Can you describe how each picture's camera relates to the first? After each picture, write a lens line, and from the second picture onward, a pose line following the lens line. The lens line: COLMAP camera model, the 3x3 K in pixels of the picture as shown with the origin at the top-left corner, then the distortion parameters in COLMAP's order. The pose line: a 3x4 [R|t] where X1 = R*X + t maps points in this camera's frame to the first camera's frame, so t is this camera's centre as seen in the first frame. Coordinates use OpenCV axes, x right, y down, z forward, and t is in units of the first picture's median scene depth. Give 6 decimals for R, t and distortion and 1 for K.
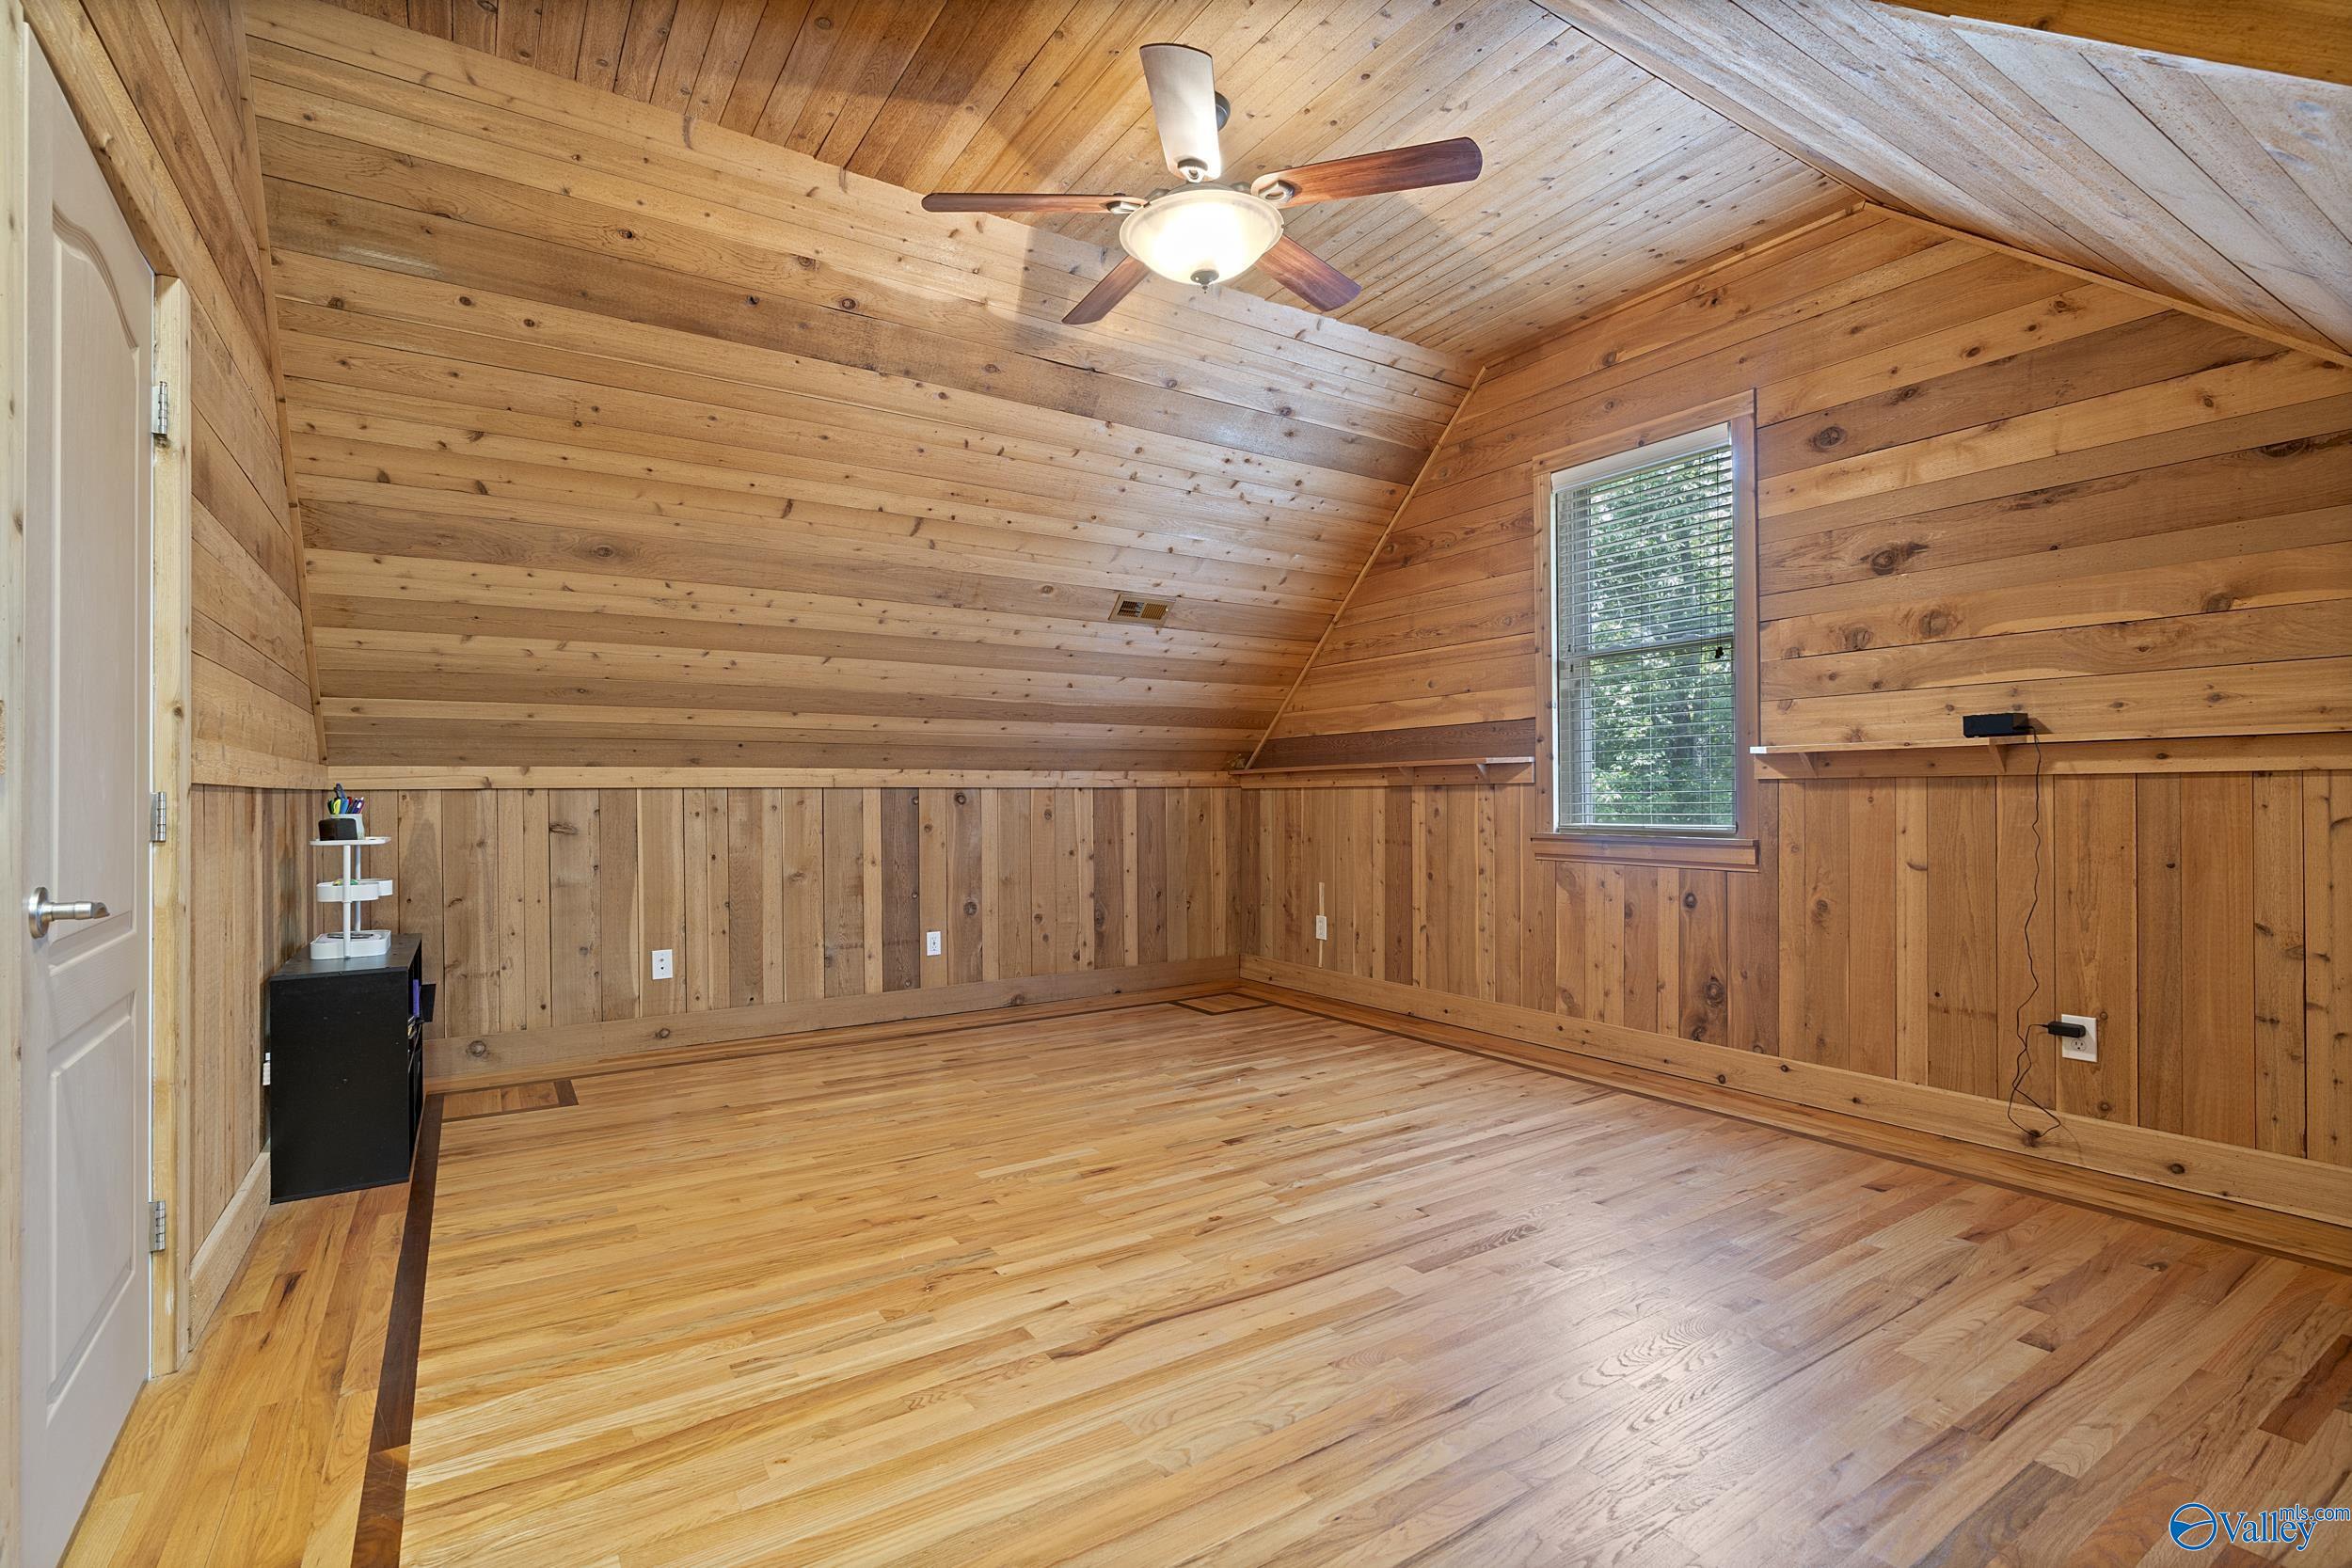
lens RADIAL K [[1083.2, 0, 1175.7], [0, 1083.2, 789.3], [0, 0, 1]] dist [-0.005127, -0.000627]
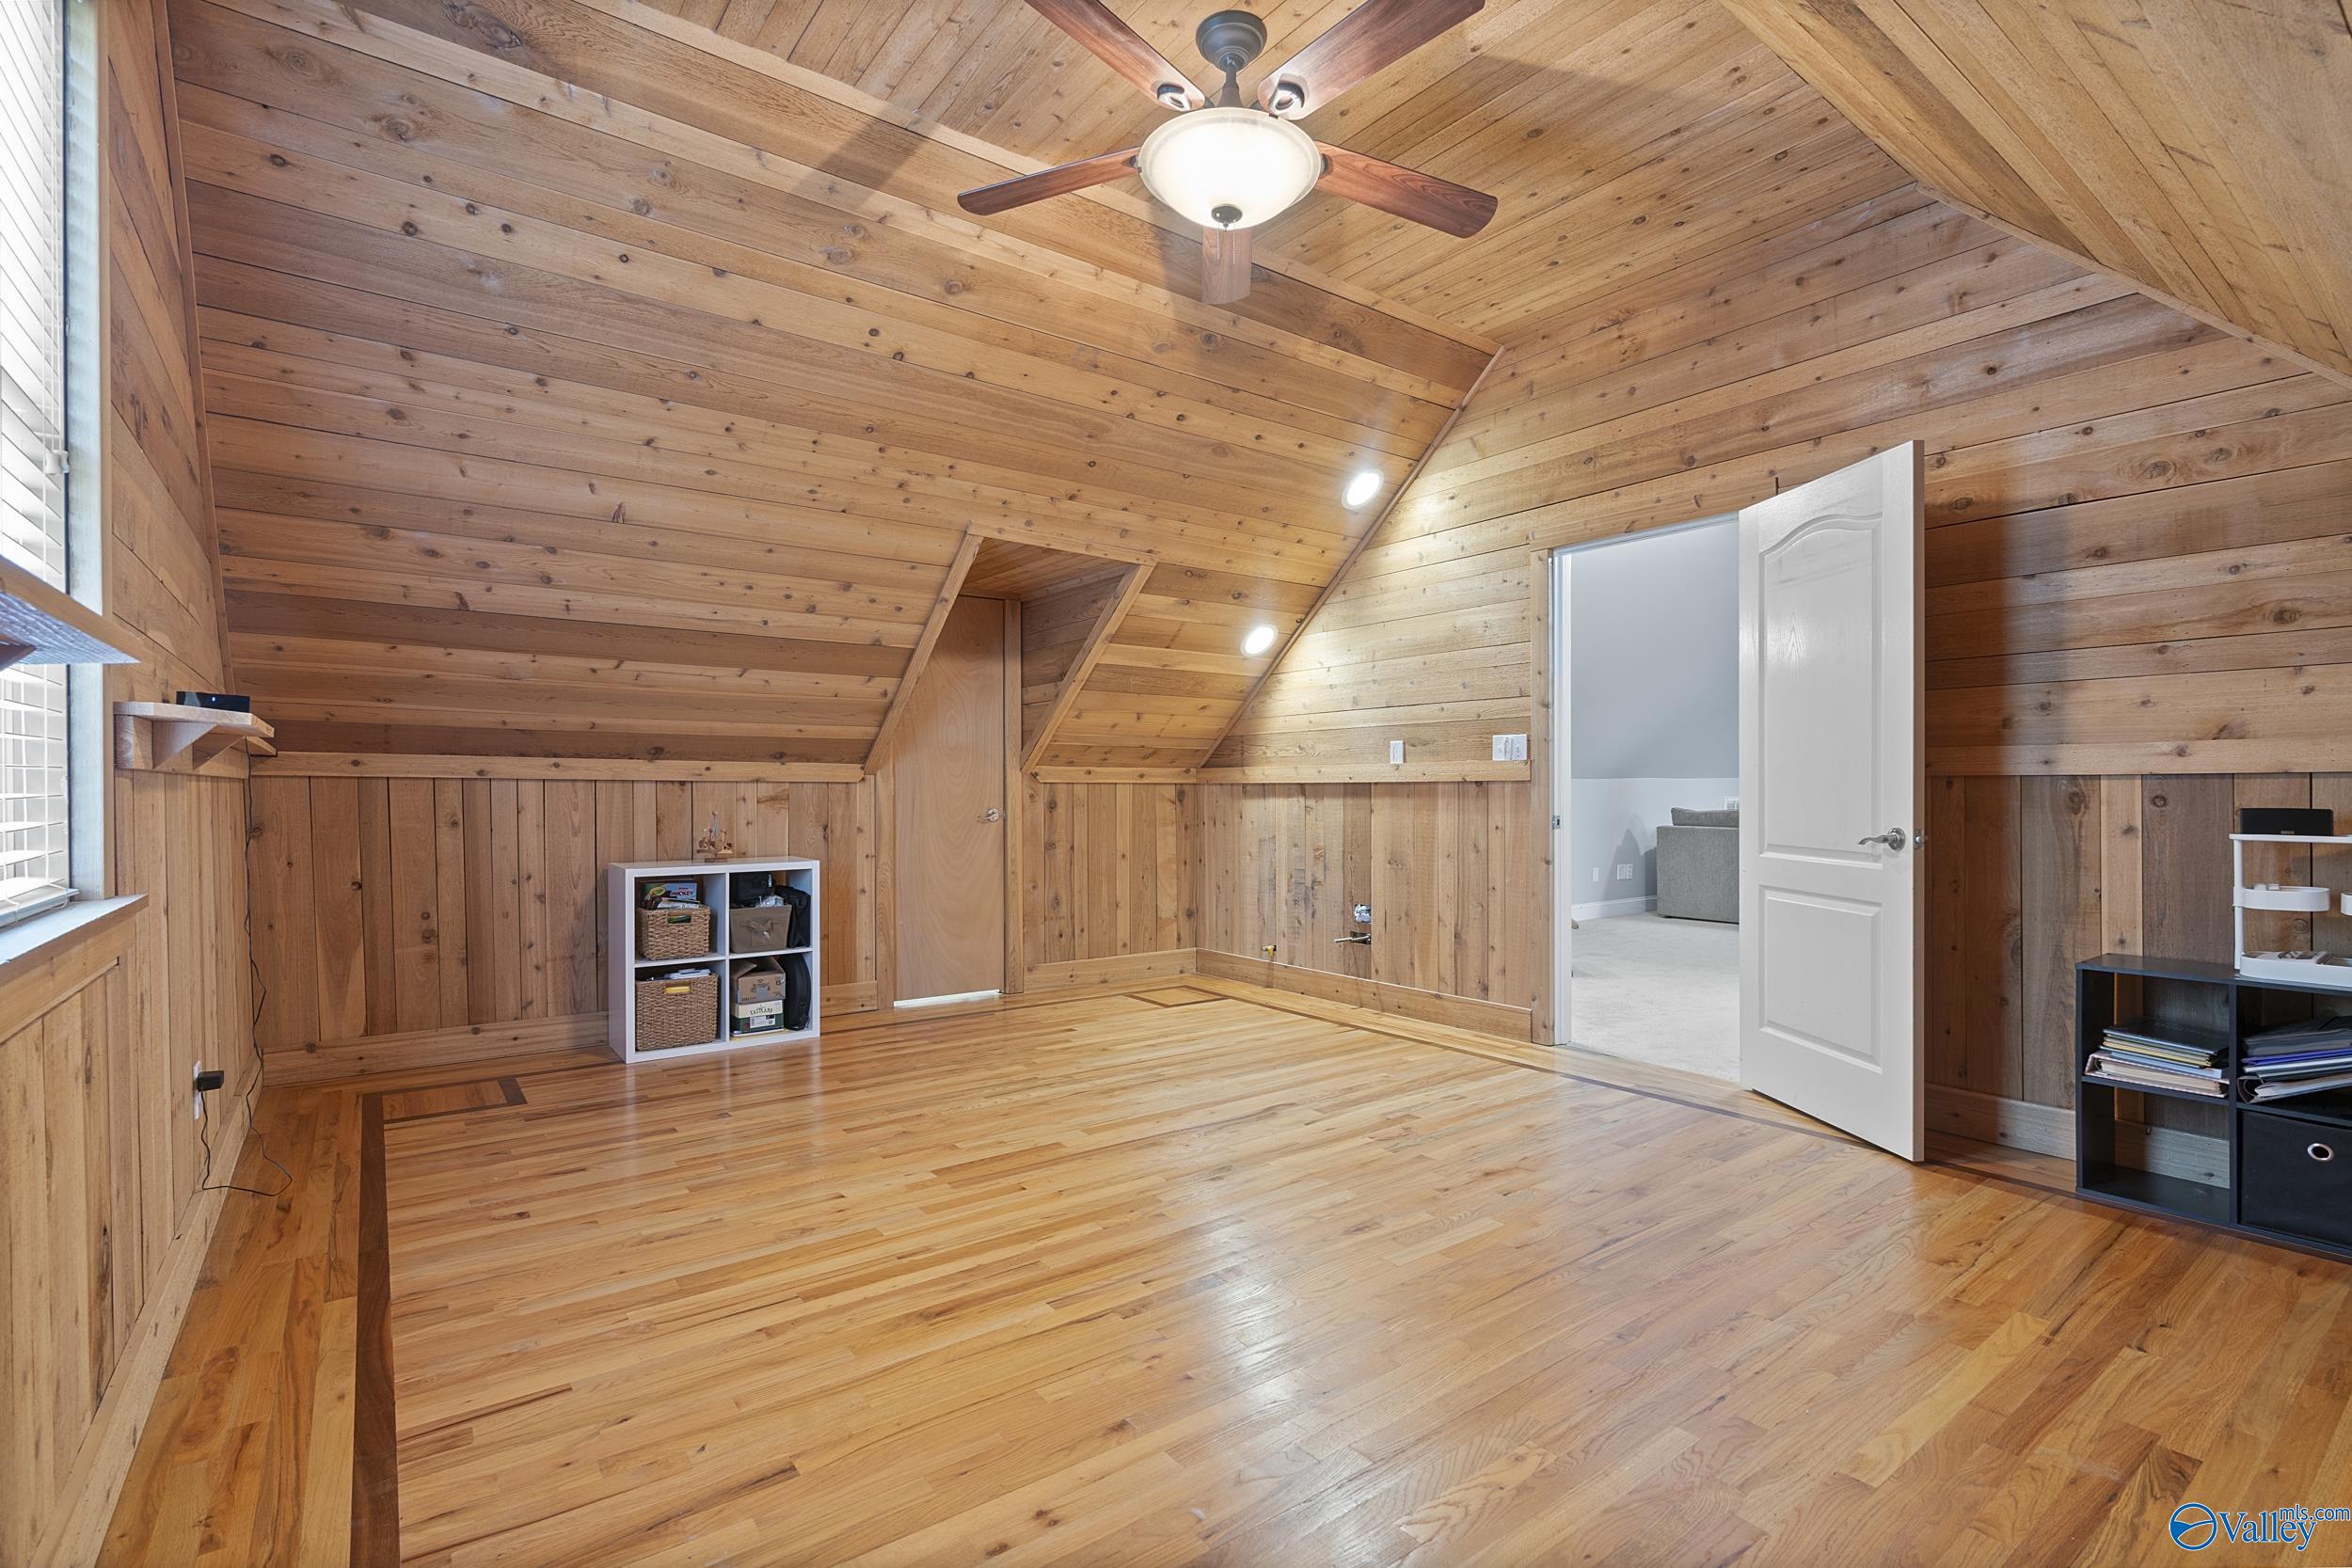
lens RADIAL K [[1083.2, 0, 1180.8], [0, 1083.2, 795.0], [0, 0, 1]] dist [-0.005127, -0.000627]
pose [[-0.997804, 0.009581, -0.065545, 0.127795], [0.009646, 0.999953, -0.000676, 0.009629], [0.065535, -0.001307, -0.997849, 1.893859]]
